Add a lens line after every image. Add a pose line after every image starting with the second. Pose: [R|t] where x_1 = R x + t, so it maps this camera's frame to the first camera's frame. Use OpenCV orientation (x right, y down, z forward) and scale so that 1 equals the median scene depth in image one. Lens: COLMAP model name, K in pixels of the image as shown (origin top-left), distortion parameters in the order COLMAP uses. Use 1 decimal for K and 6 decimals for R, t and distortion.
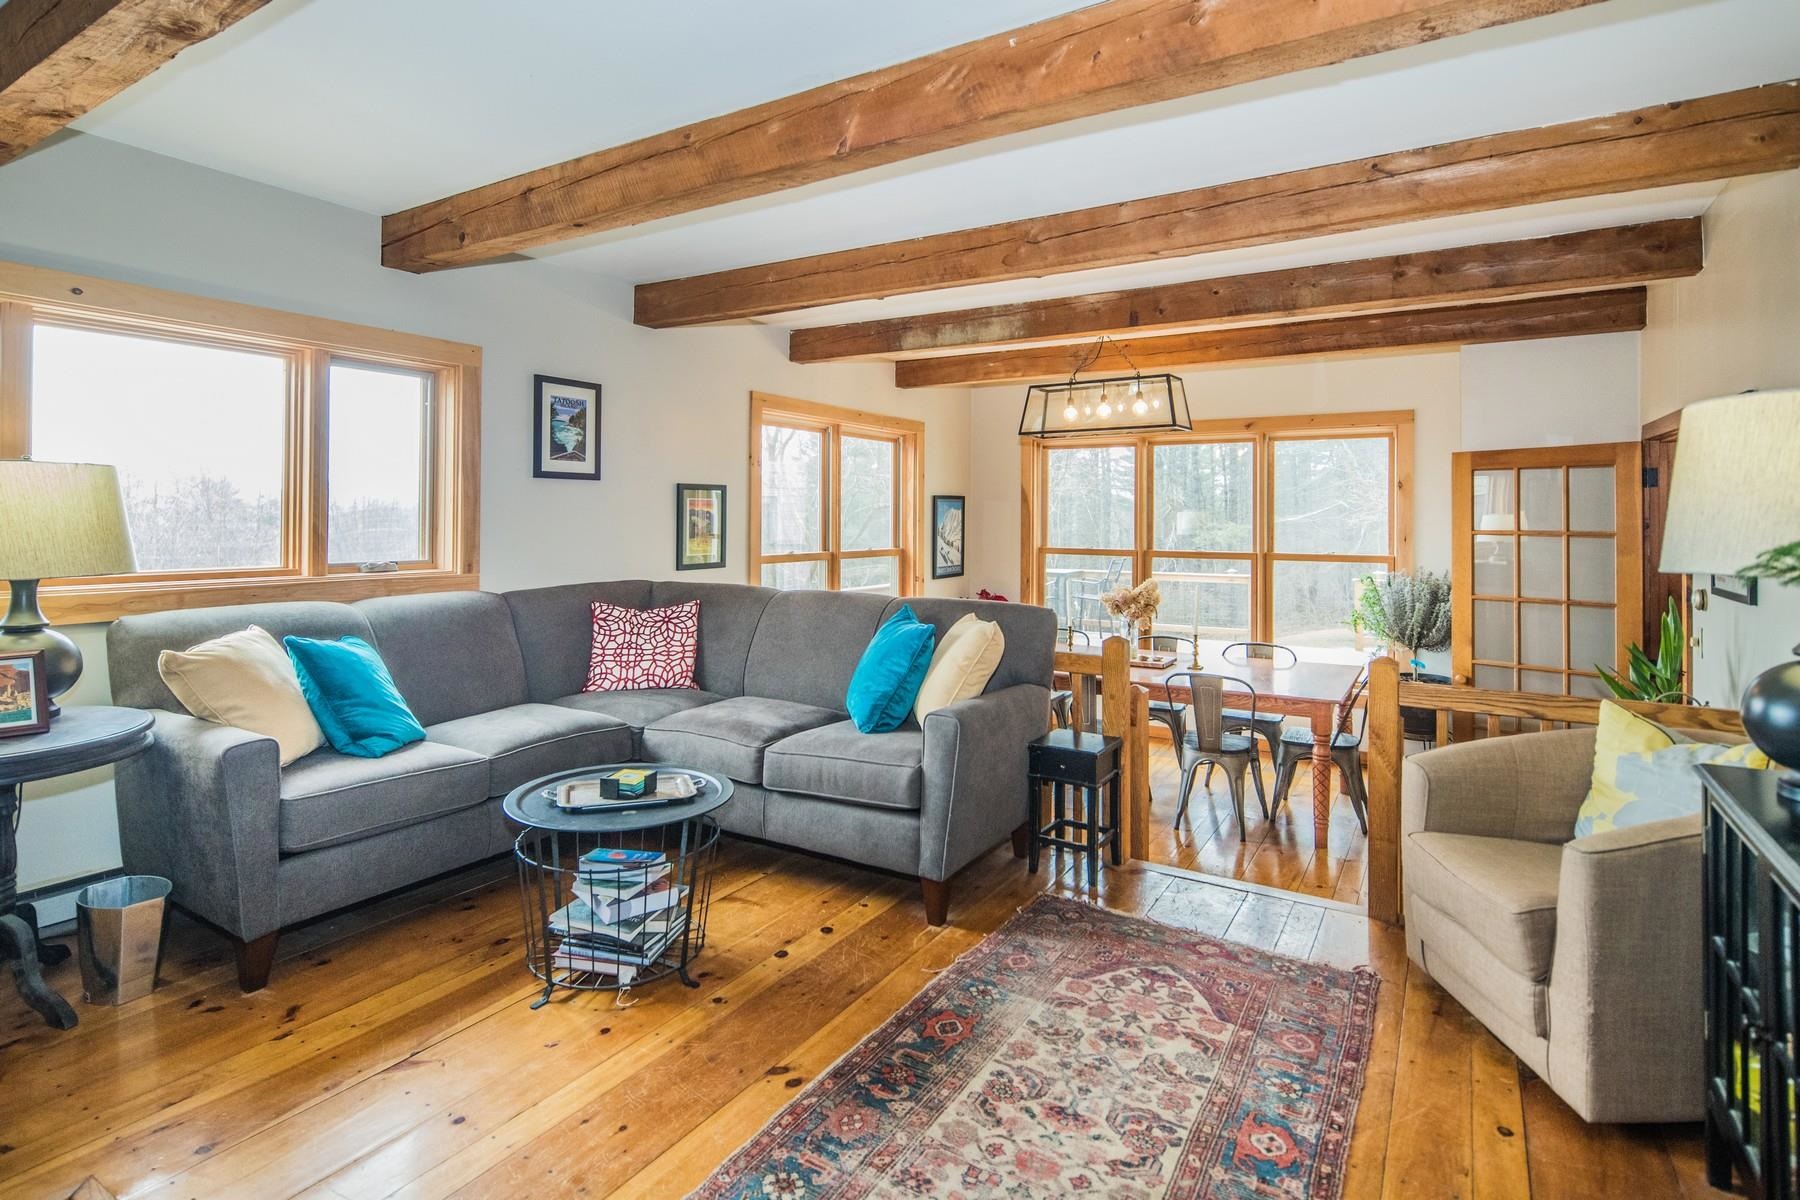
lens RADIAL K [[904.4, 0, 932.7], [0, 904.4, 509.9], [0, 0, 1]] dist [-0.000414, -0.000126]
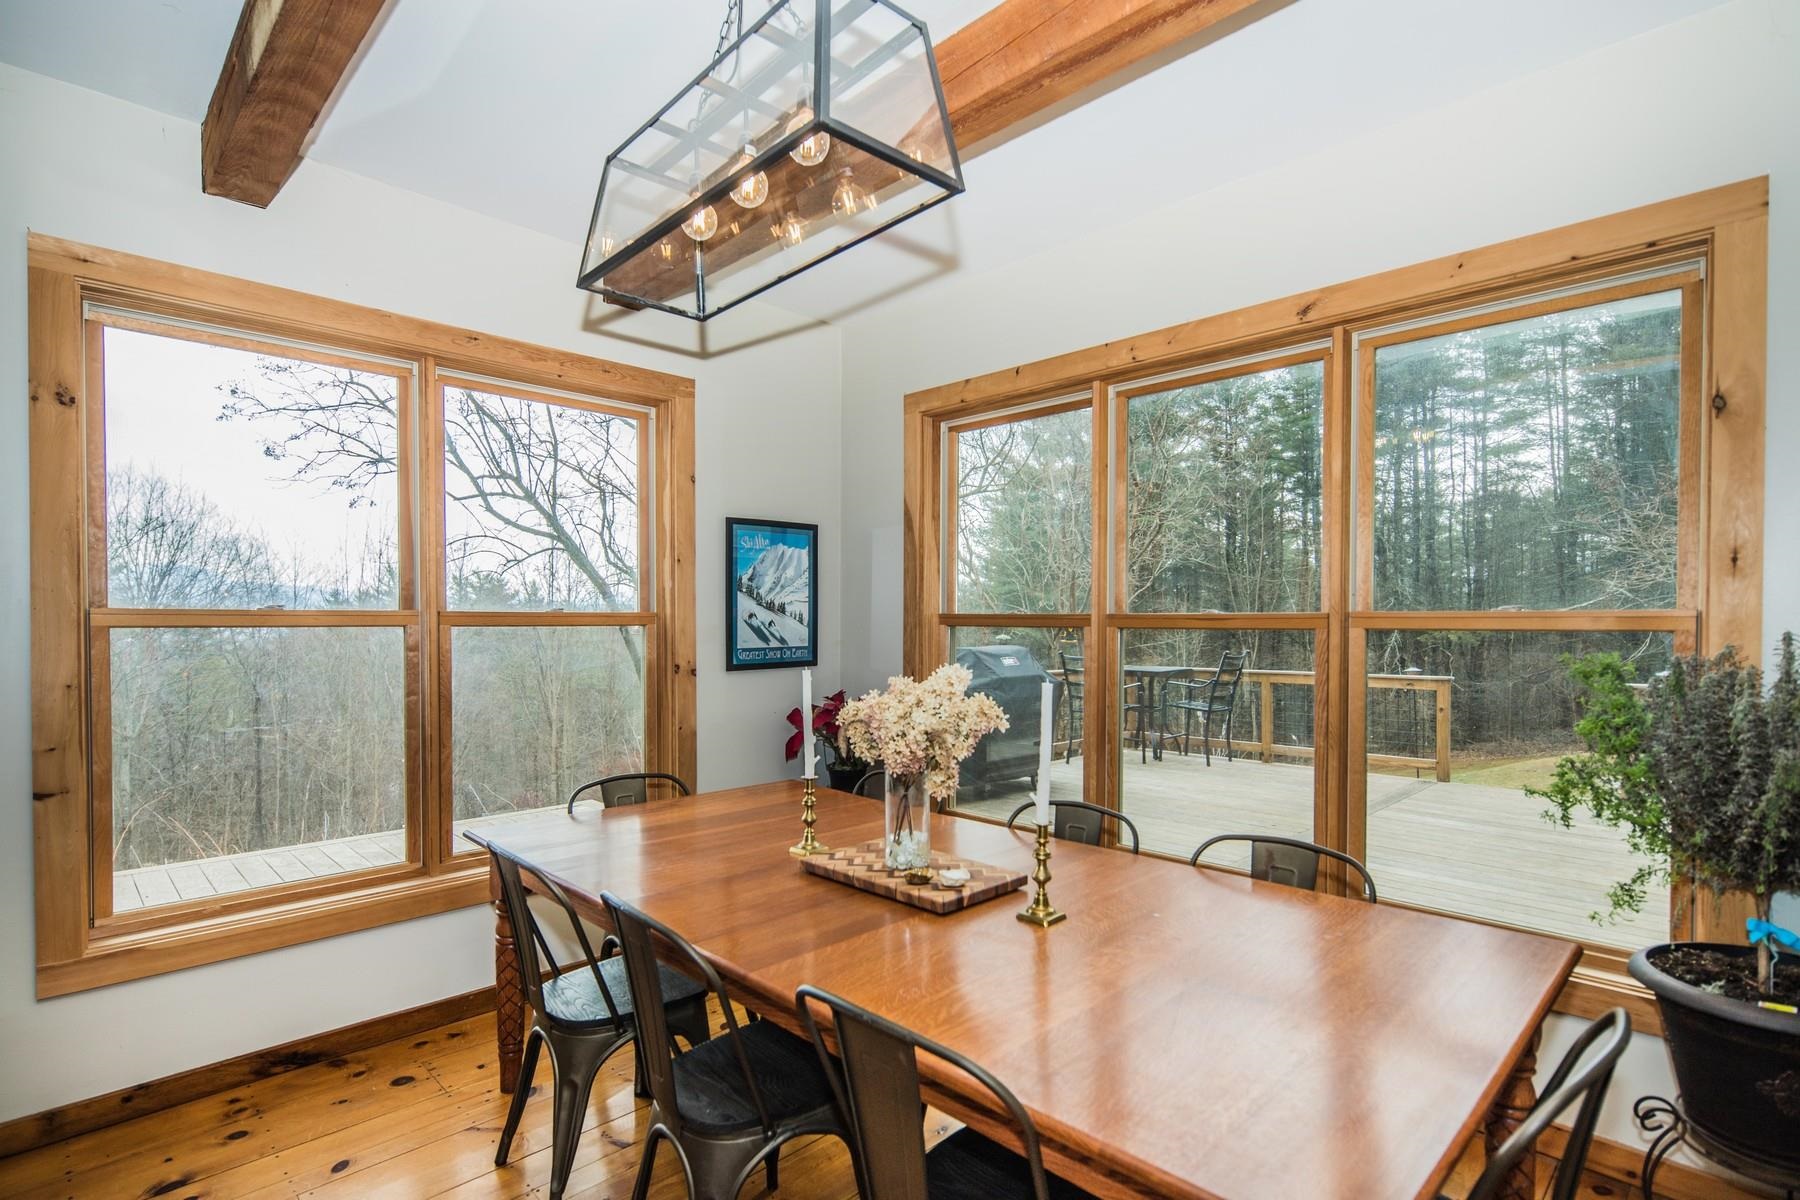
lens RADIAL K [[885.3, 0, 946.7], [0, 885.3, 636.2], [0, 0, 1]] dist [-0.020722, -0.000359]
pose [[0.973851, 0.001373, -0.227185, 0.583972], [0.004391, 0.999681, 0.024865, 0.099064], [0.227146, -0.025213, 0.973534, 1.159889]]
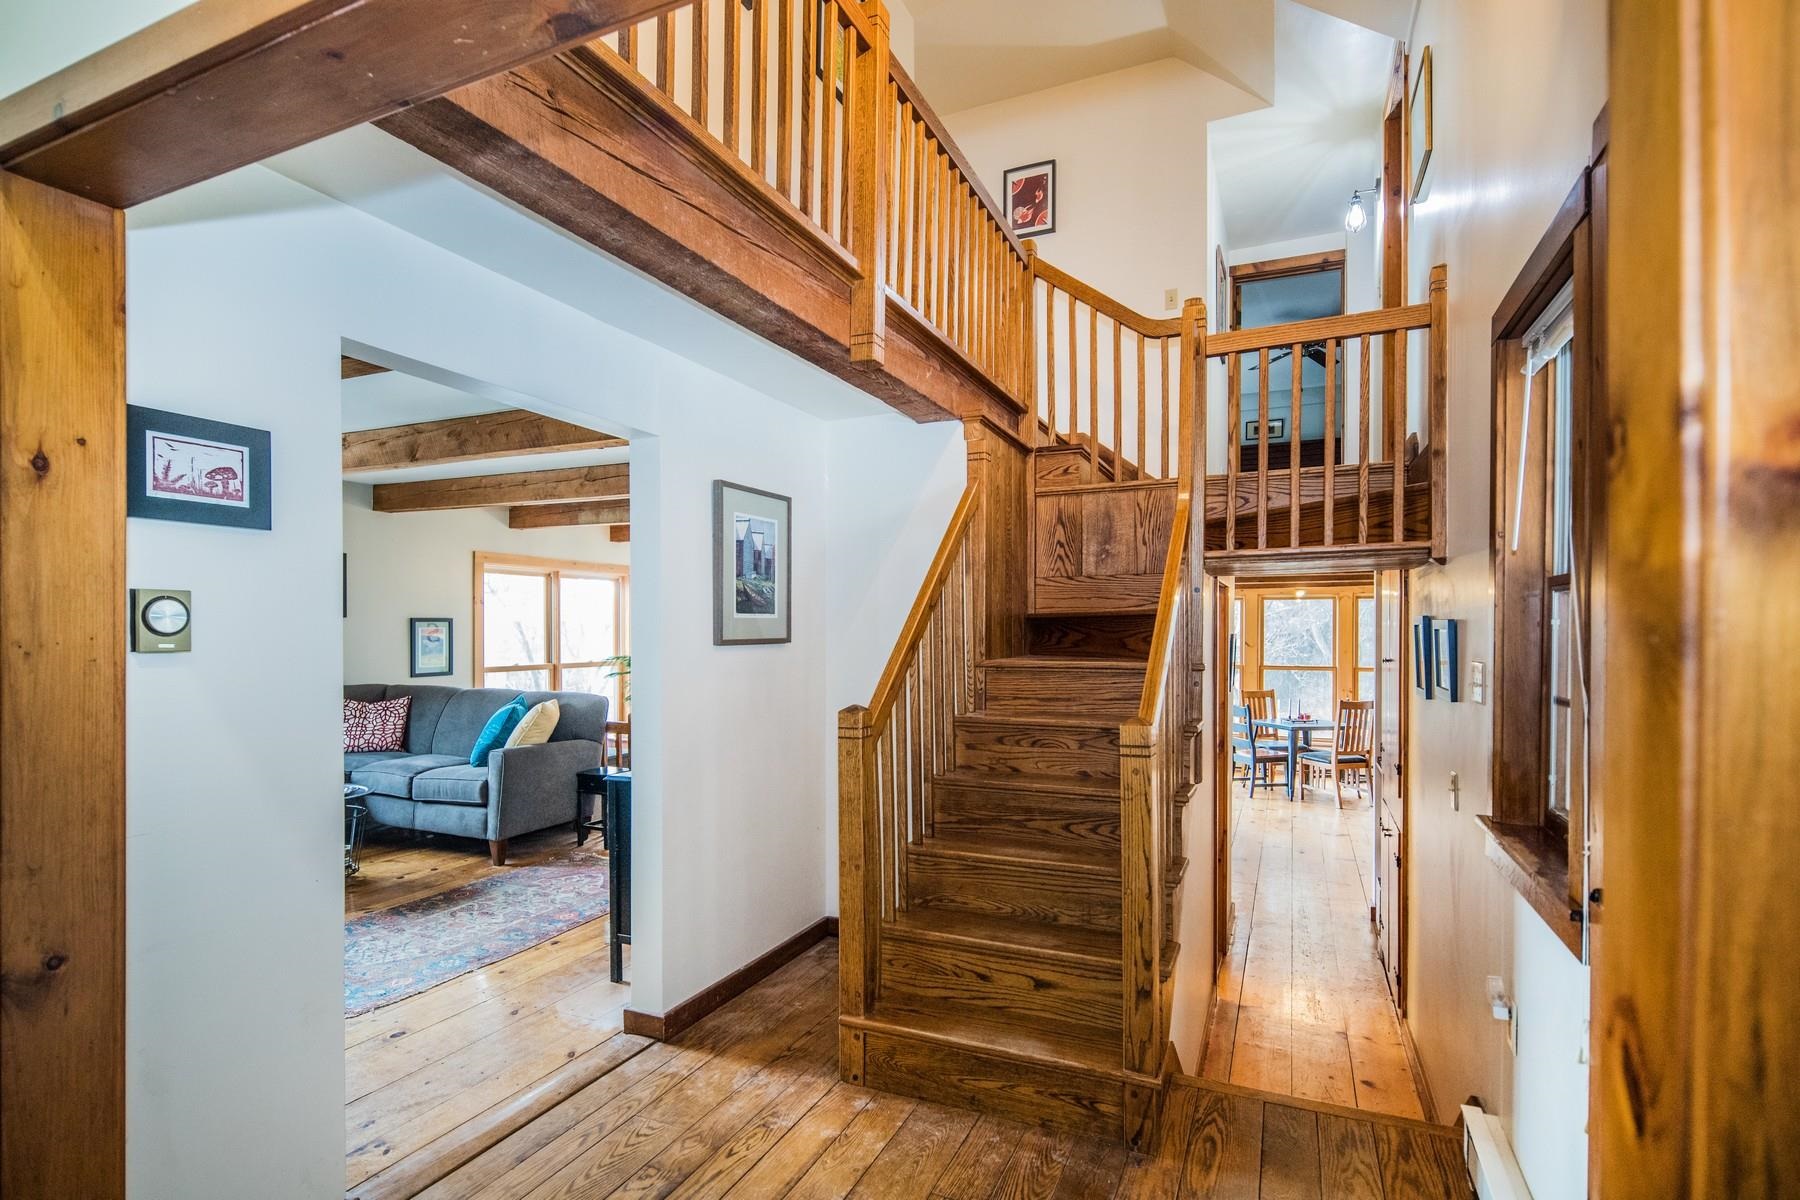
lens RADIAL K [[885.3, 0, 946.7], [0, 885.3, 636.2], [0, 0, 1]] dist [-0.020722, -0.000359]
pose [[0.992147, -0.004482, 0.124998, 0.608543], [0.002157, 0.999822, 0.018731, -0.035865], [-0.125060, -0.018314, 0.991980, -0.780842]]
